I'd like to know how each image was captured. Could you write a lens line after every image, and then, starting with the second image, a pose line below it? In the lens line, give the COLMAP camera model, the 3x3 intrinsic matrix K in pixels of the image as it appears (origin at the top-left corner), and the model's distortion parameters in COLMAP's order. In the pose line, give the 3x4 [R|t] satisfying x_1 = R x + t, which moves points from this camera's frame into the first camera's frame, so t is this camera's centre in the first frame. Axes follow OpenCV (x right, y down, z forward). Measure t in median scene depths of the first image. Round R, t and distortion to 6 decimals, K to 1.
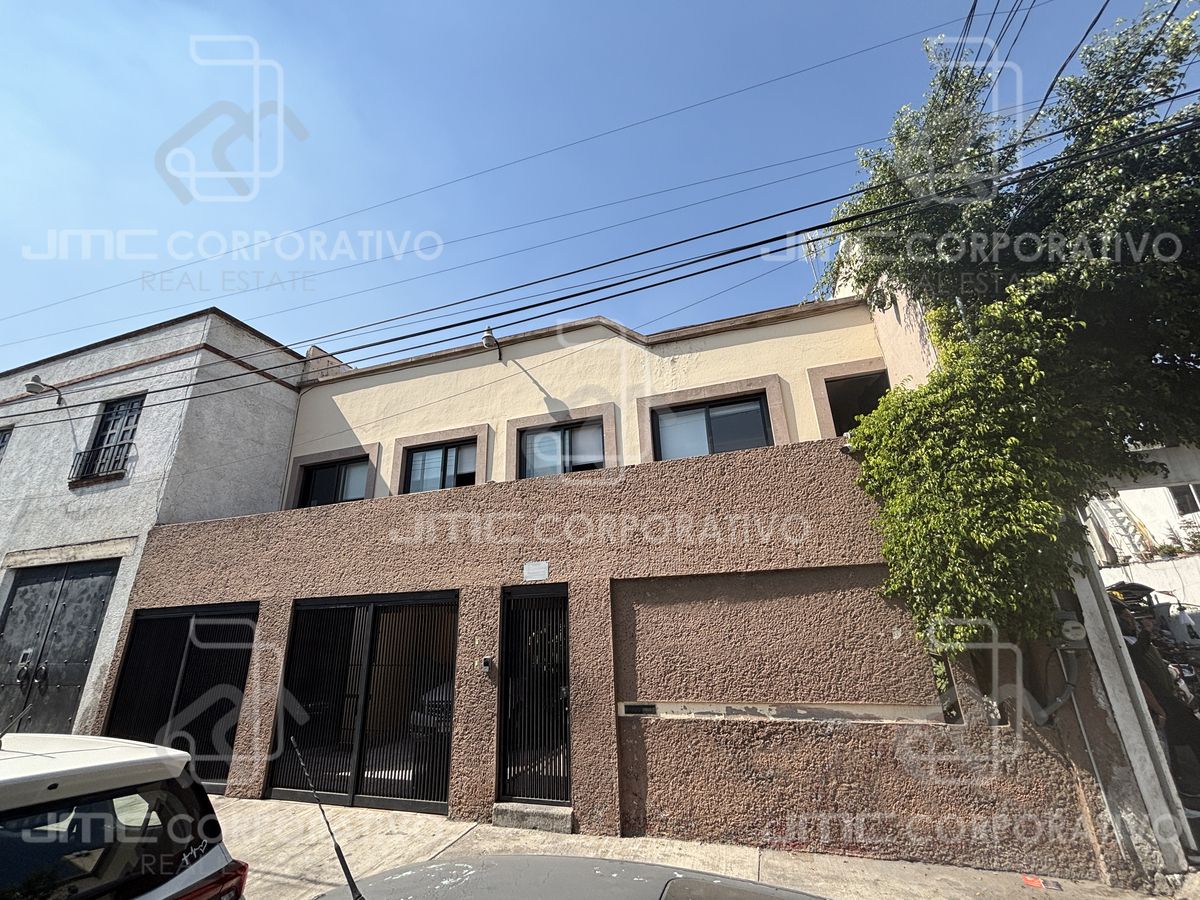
lens RADIAL K [[489.3, 0, 600.0], [0, 489.3, 450.0], [0, 0, 1]] dist [0.000490, 0.000012]
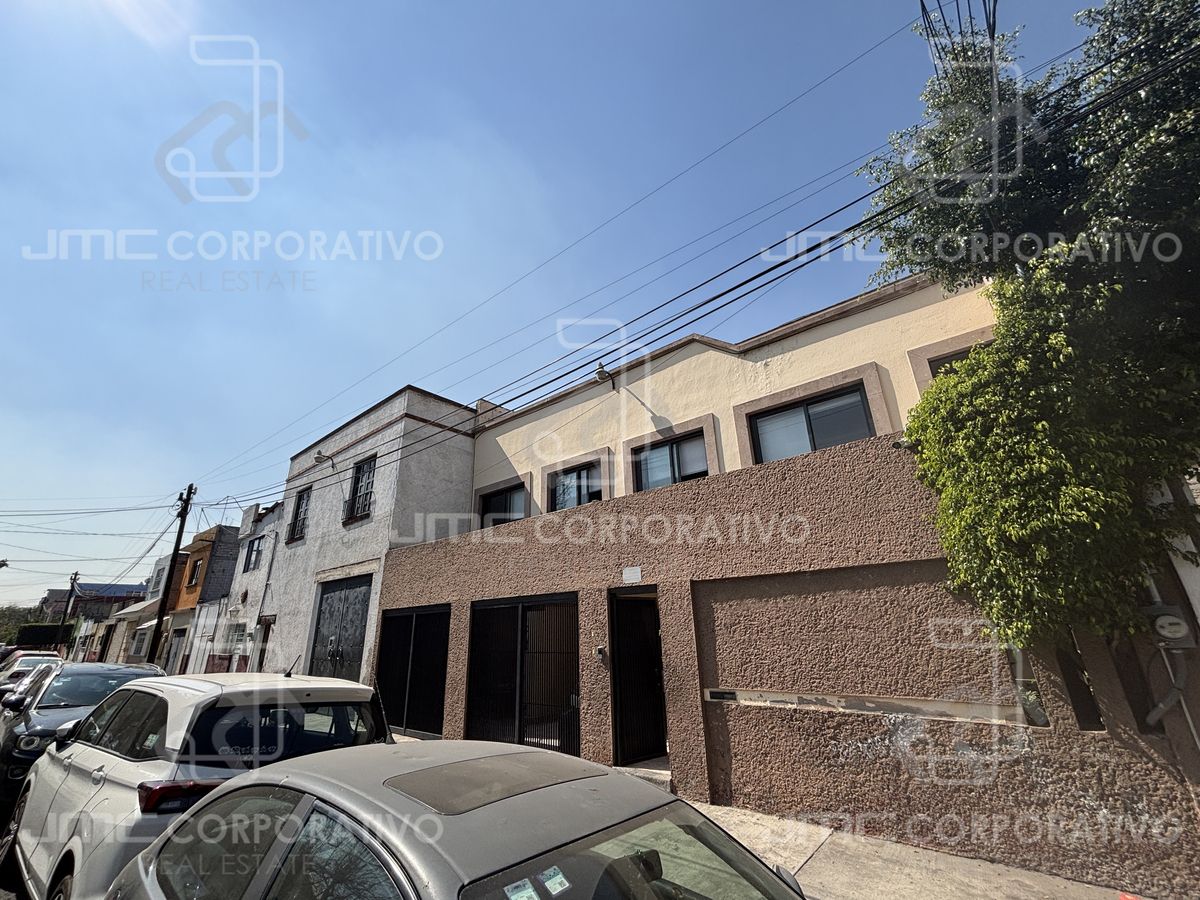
lens RADIAL K [[489.3, 0, 600.0], [0, 489.3, 450.0], [0, 0, 1]] dist [0.000490, 0.000012]
pose [[0.927943, -0.119125, -0.353174, 0.225990], [0.118470, 0.992678, -0.023554, -0.030233], [0.353394, -0.019984, 0.935261, -0.112656]]
